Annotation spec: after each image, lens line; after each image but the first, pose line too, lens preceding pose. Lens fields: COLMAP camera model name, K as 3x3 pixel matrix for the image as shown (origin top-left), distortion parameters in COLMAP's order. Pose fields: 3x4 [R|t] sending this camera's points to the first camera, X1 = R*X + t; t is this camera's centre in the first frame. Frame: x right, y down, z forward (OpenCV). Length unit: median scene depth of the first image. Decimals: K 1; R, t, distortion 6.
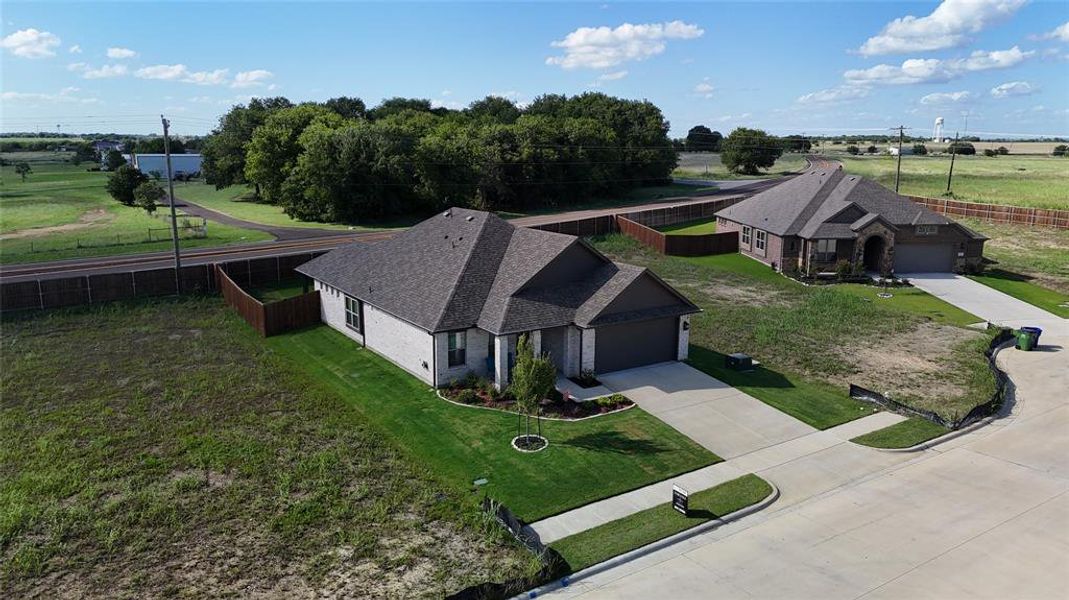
lens RADIAL K [[789.4, 0, 536.3], [0, 789.4, 302.3], [0, 0, 1]] dist [0.050771, -0.002810]
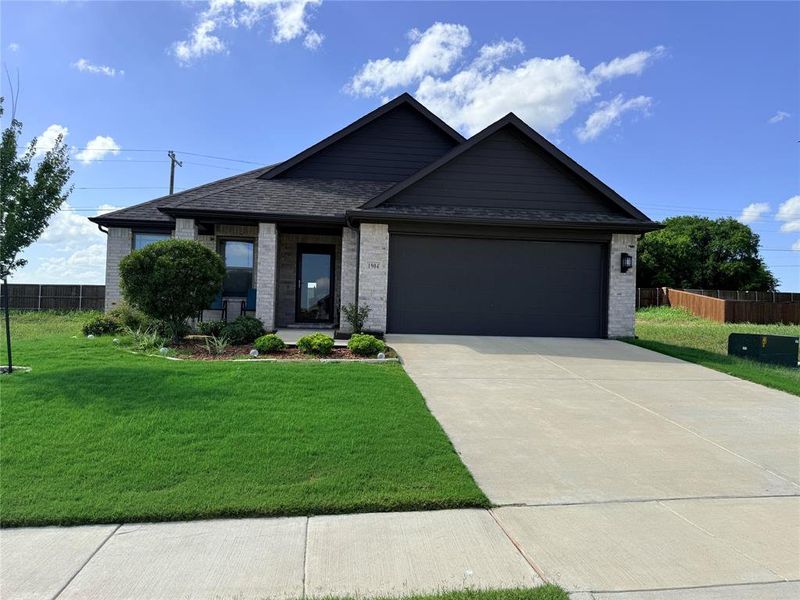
lens RADIAL K [[572.3, 0, 397.9], [0, 572.3, 301.9], [0, 0, 1]] dist [-0.000390, -0.000309]
pose [[0.902123, 0.003880, -0.431462, 0.225480], [-0.103552, 0.972682, -0.207765, 0.145535], [0.418869, 0.232109, 0.877881, 0.681665]]
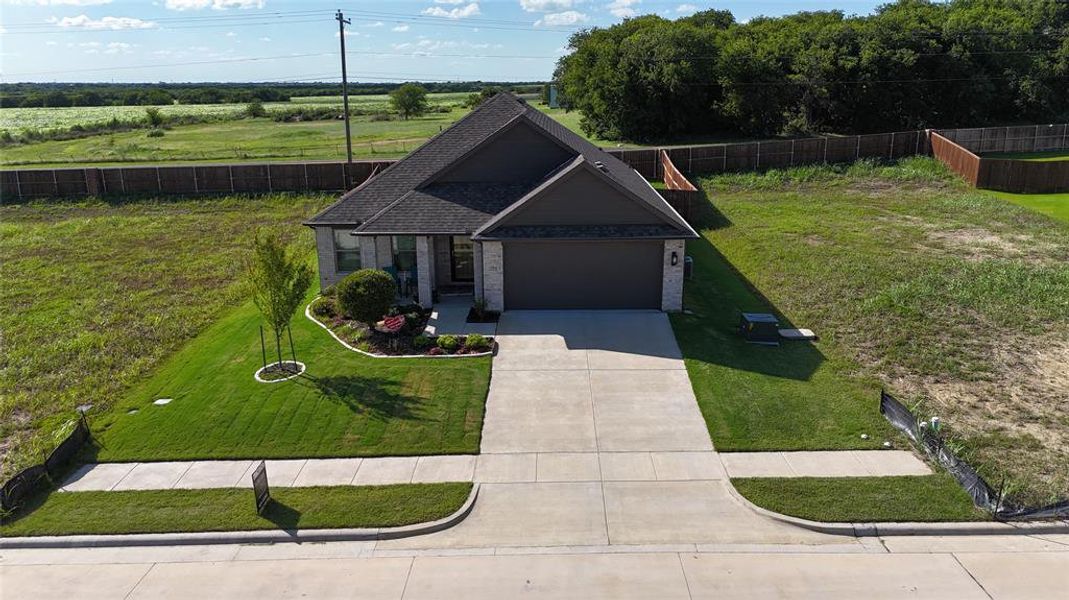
lens RADIAL K [[789.4, 0, 531.7], [0, 789.4, 295.1], [0, 0, 1]] dist [0.050771, -0.002810]
pose [[0.822986, 0.132020, -0.552507, 0.482084], [-0.097306, 0.991006, 0.091857, 0.011340], [0.559665, -0.021835, 0.828431, 0.410830]]
